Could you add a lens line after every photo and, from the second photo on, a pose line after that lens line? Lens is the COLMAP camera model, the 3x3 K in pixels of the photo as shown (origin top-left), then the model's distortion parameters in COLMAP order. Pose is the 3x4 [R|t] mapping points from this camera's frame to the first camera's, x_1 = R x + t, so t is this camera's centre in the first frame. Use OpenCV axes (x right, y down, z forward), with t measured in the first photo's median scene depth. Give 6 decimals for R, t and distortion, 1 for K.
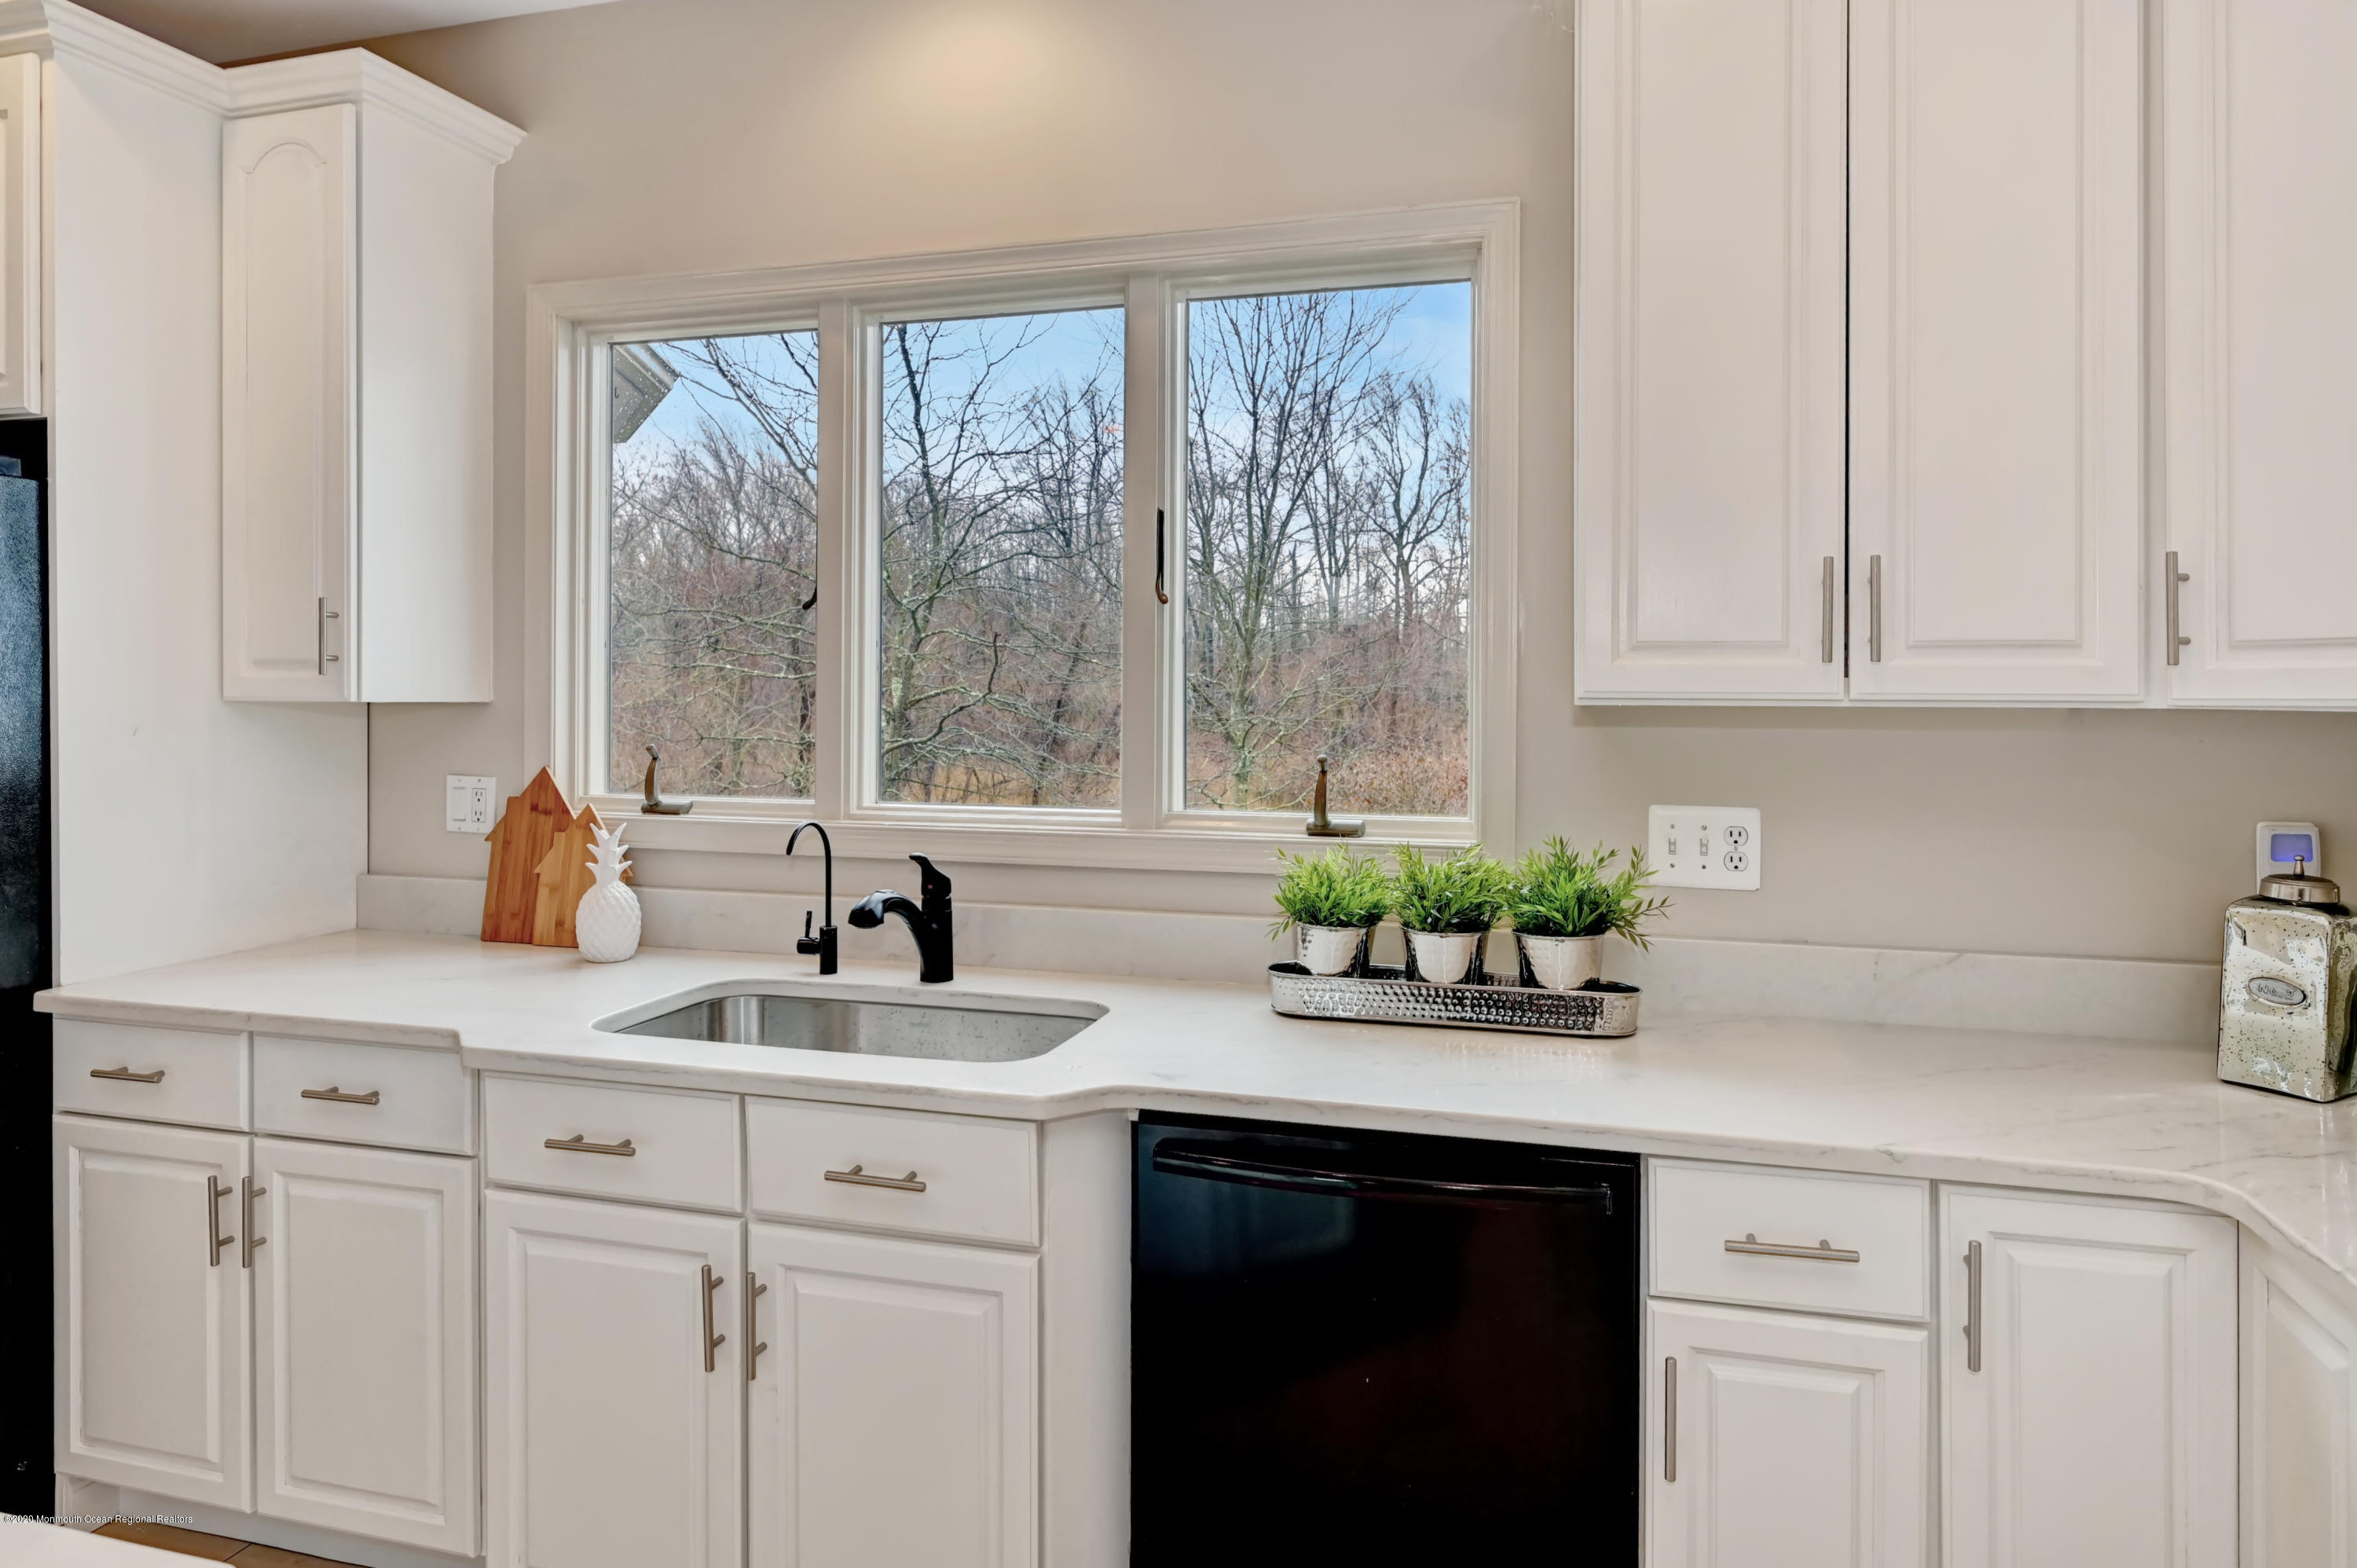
lens RADIAL K [[1445.3, 0, 1168.4], [0, 1445.3, 709.0], [0, 0, 1]] dist [0.000189, -0.000323]
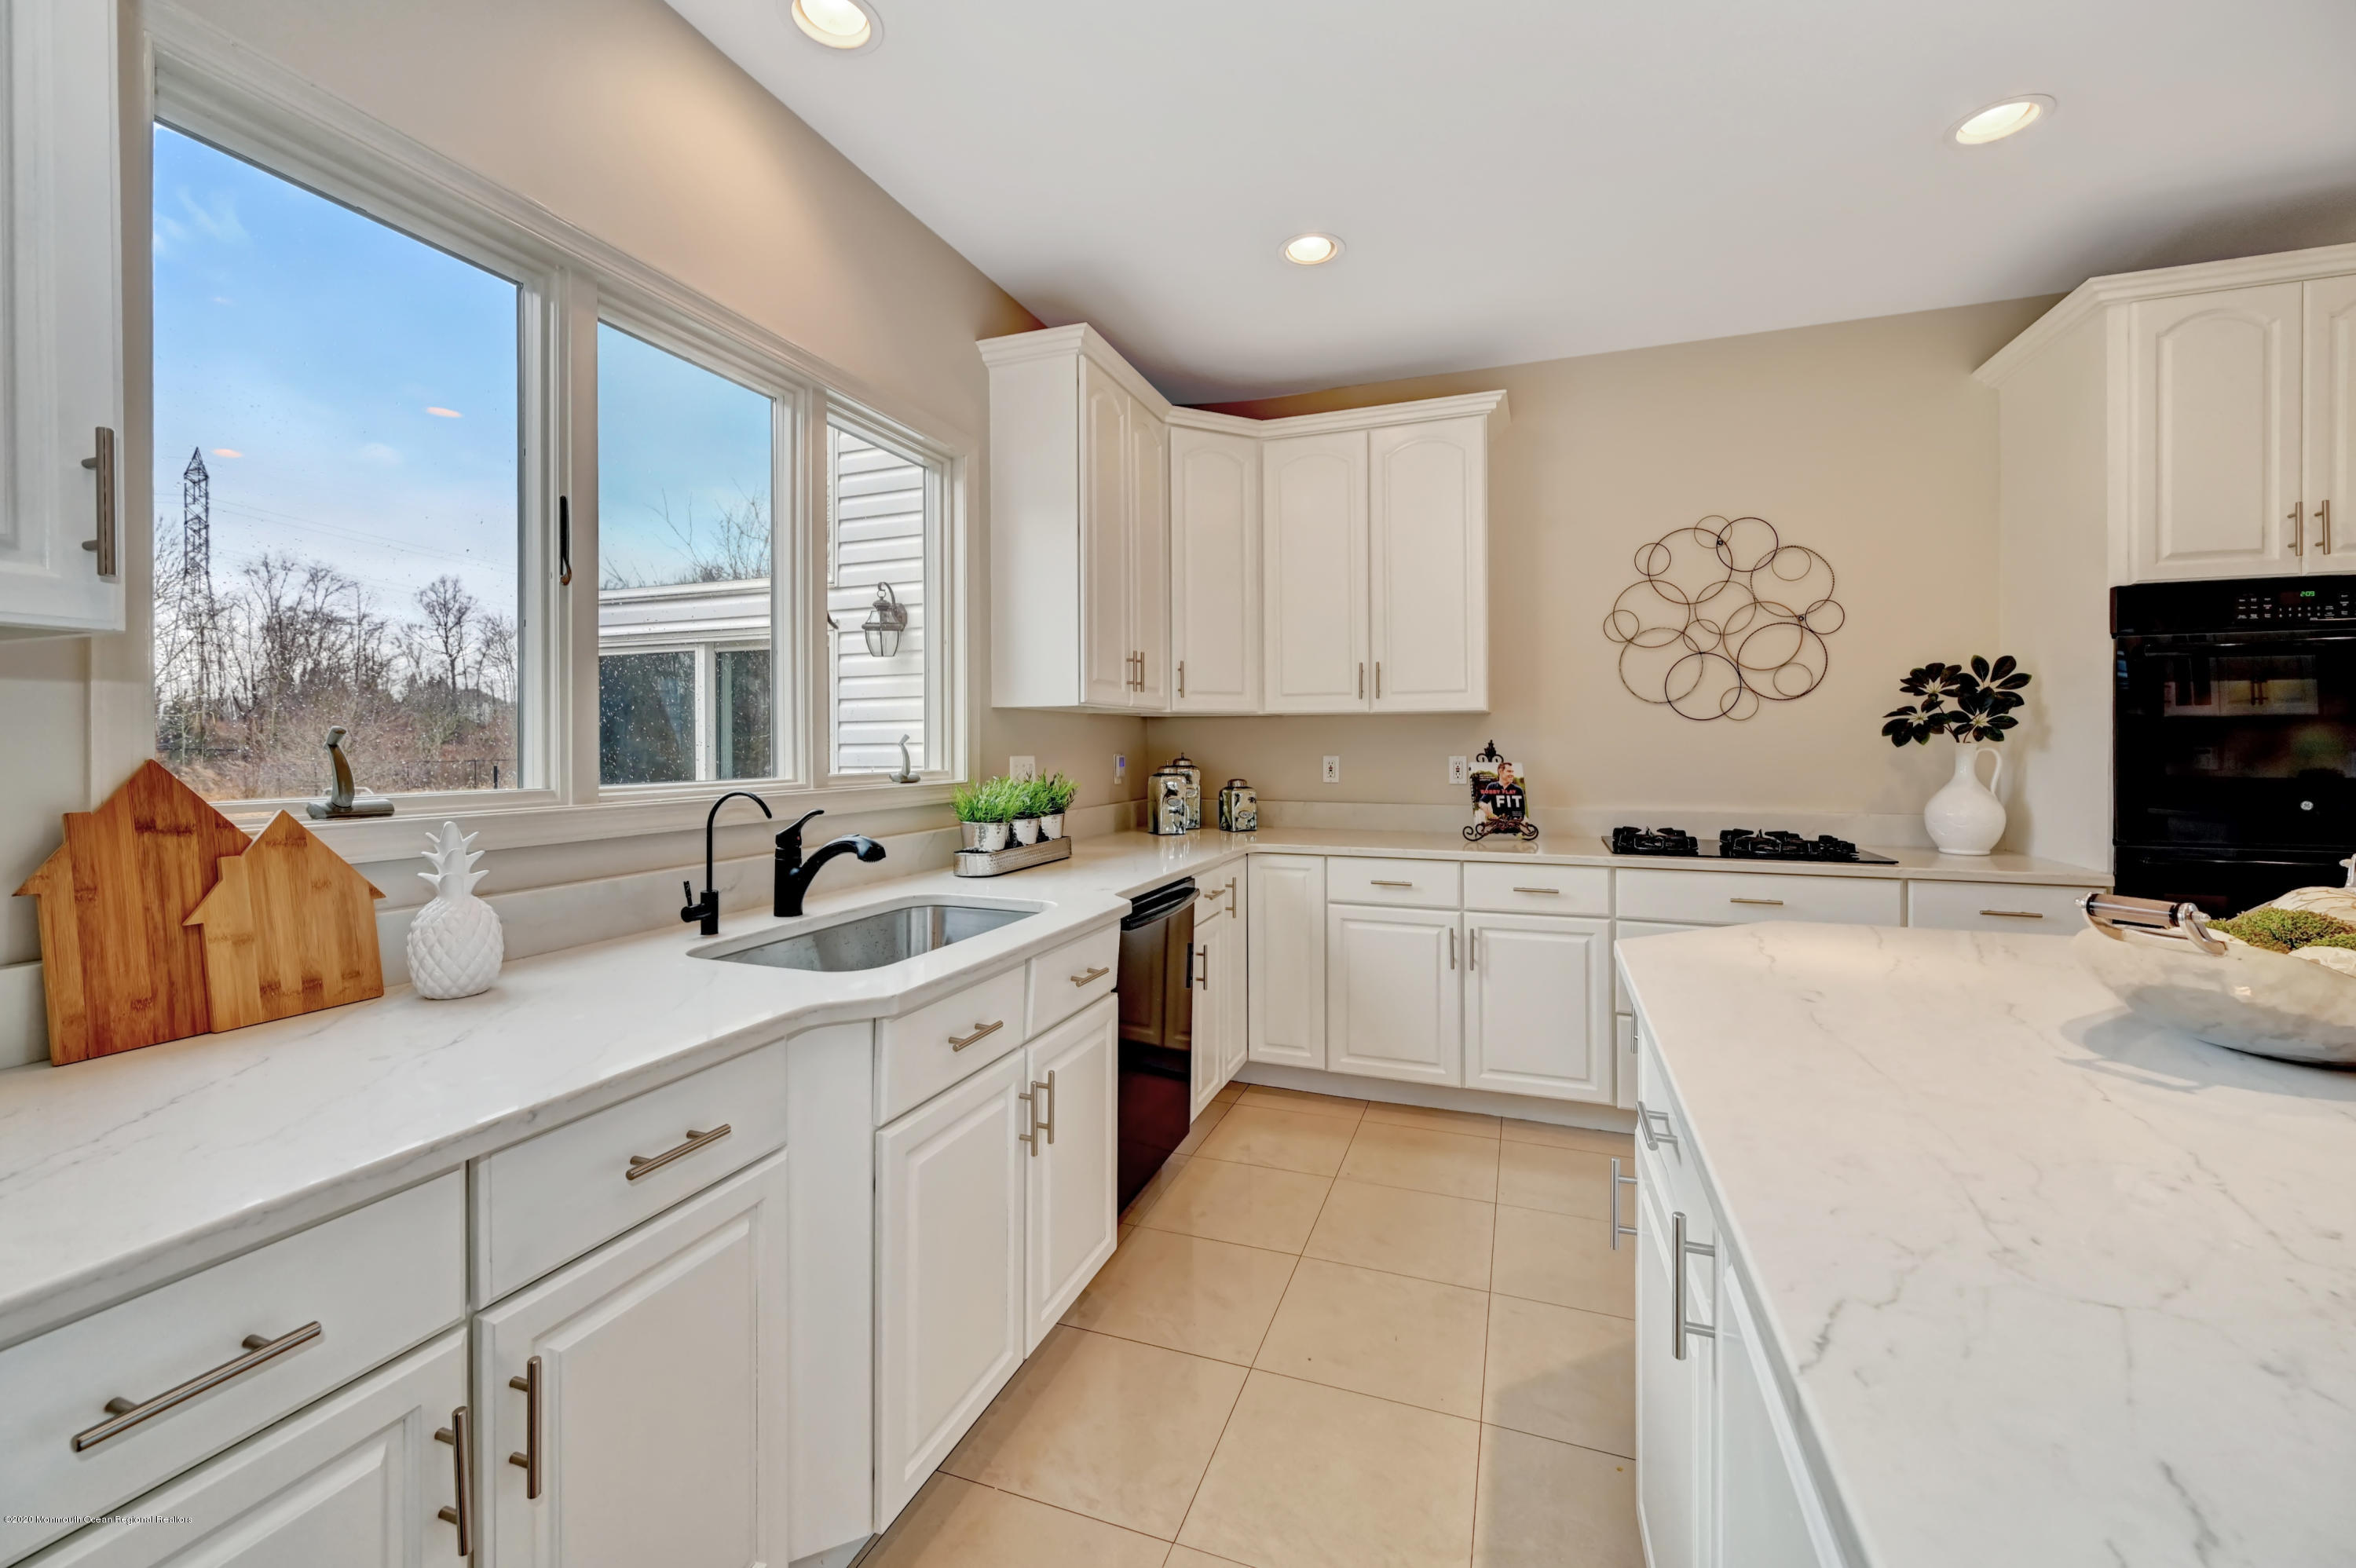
lens RADIAL K [[958.4, 0, 1190.9], [0, 958.4, 750.3], [0, 0, 1]] dist [0.011618, -0.000144]
pose [[0.060975, -0.014110, 0.998040, -0.956258], [0.010281, 0.999856, 0.013508, 0.039853], [-0.998086, 0.009437, 0.061112, 0.607924]]
